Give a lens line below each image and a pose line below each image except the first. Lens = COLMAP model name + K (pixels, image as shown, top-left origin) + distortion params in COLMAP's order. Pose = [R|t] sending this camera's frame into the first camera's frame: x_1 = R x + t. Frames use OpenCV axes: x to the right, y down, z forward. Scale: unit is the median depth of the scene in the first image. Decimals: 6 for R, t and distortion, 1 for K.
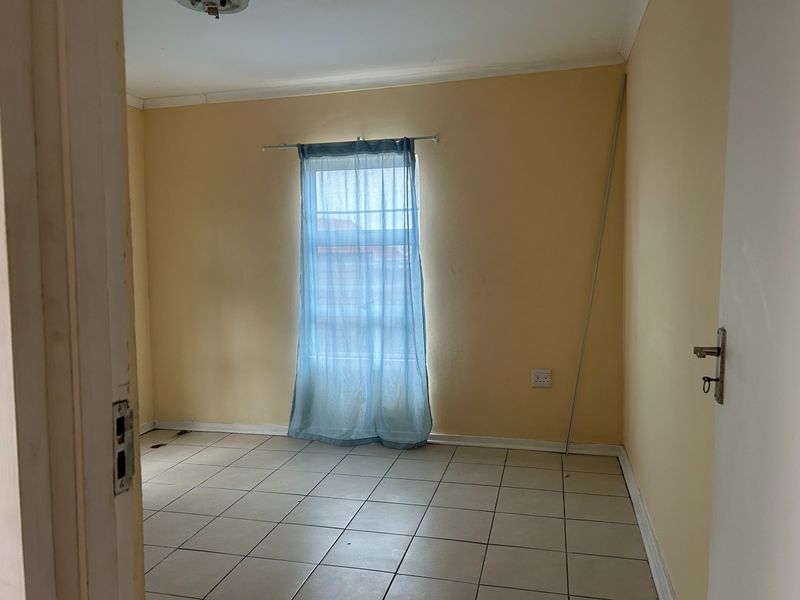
lens RADIAL K [[601.9, 0, 399.0], [0, 601.9, 298.9], [0, 0, 1]] dist [0.055858, -0.064729]
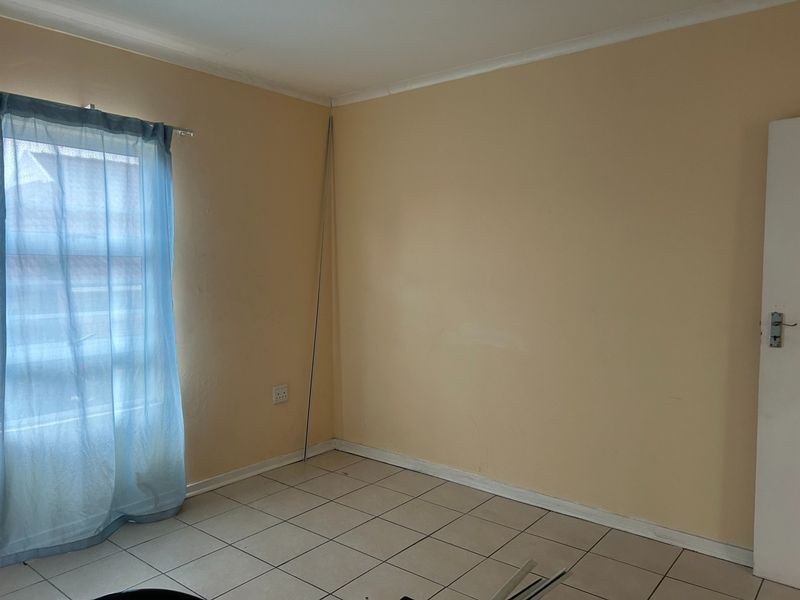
lens RADIAL K [[601.9, 0, 401.1], [0, 601.9, 299.3], [0, 0, 1]] dist [0.055858, -0.064729]
pose [[0.412230, -0.035426, 0.910391, -0.574897], [0.047381, 0.998725, 0.017408, -0.033619], [-0.909847, 0.035959, 0.413383, 0.379235]]
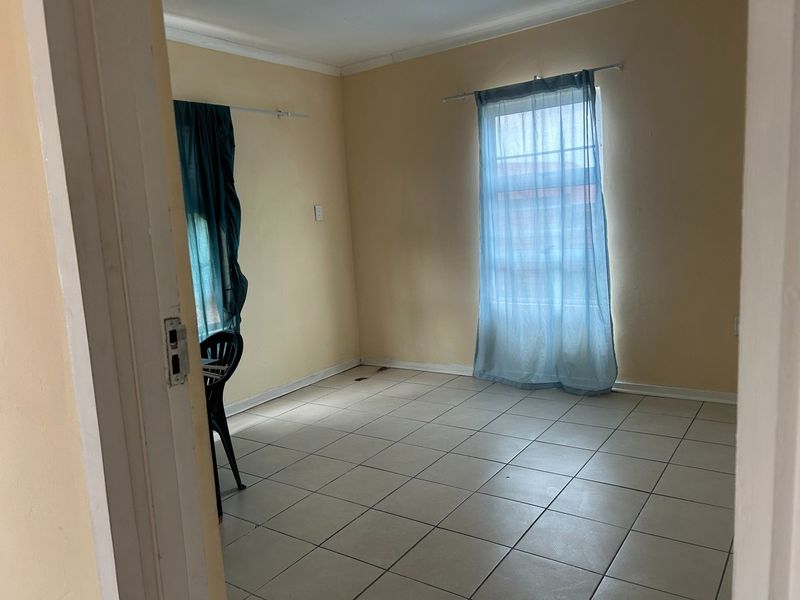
lens RADIAL K [[601.9, 0, 397.8], [0, 601.9, 296.0], [0, 0, 1]] dist [0.055858, -0.064729]
pose [[0.931285, -0.000115, -0.364292, 0.081770], [0.029154, 0.996816, 0.074217, 0.005248], [0.363124, -0.079738, 0.928323, -0.011605]]
